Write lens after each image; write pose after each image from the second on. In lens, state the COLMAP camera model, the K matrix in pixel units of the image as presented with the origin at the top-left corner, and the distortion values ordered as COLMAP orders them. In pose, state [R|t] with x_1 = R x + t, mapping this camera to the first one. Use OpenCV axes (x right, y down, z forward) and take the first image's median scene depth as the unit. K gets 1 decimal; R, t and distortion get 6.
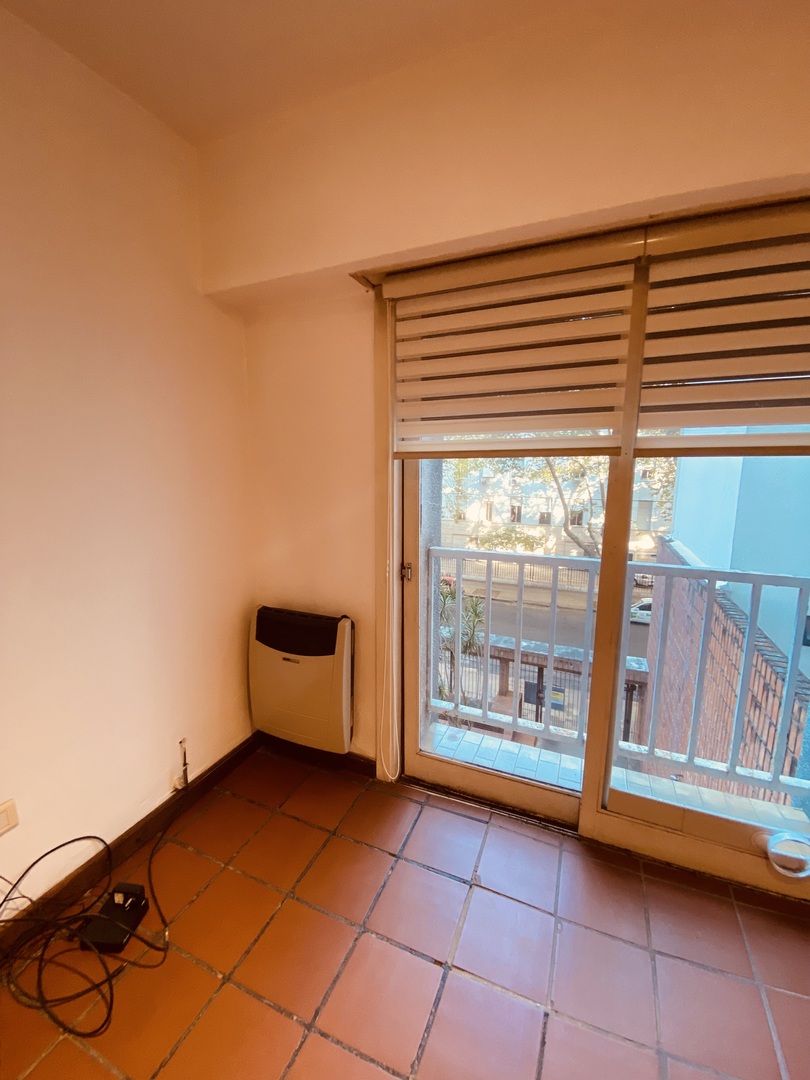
lens RADIAL K [[439.1, 0, 403.5], [0, 439.1, 540.5], [0, 0, 1]] dist [0.017820, -0.019267]
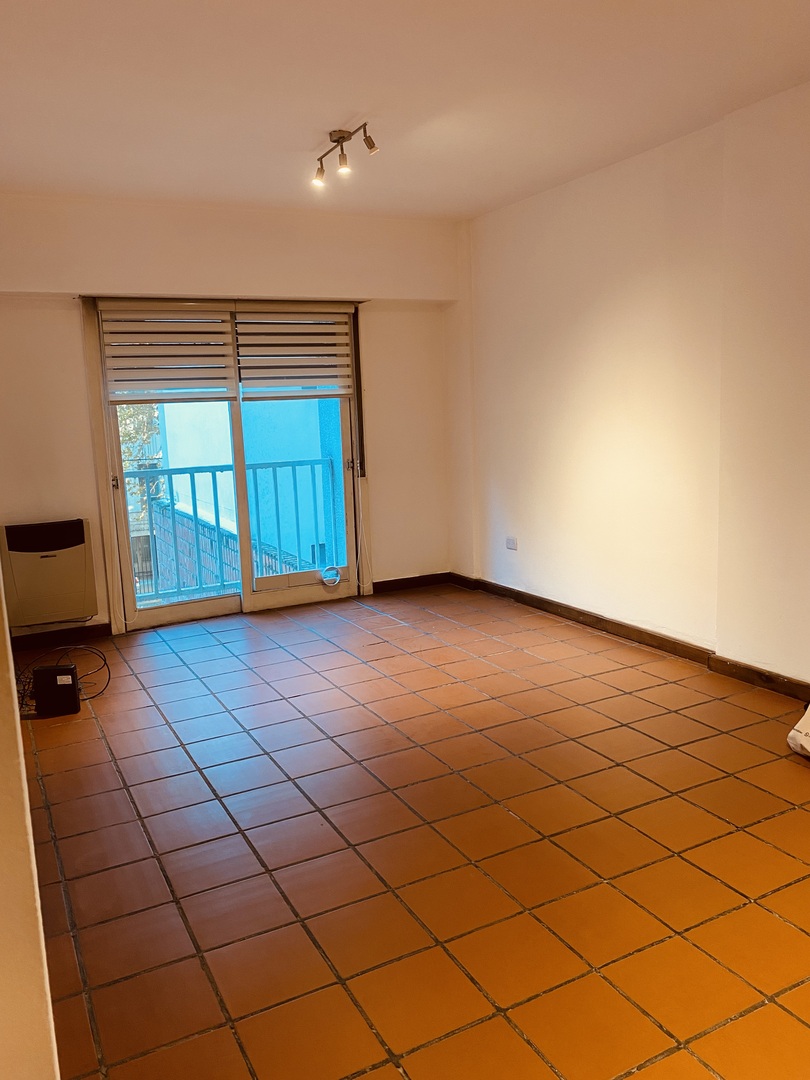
lens RADIAL K [[817.5, 0, 388.0], [0, 817.5, 523.0], [0, 0, 1]] dist [0.129840, -0.184782]
pose [[0.639996, -0.138050, 0.755876, -1.436086], [0.167330, 0.985159, 0.038248, 0.236573], [-0.749938, 0.102002, 0.653597, -1.396863]]
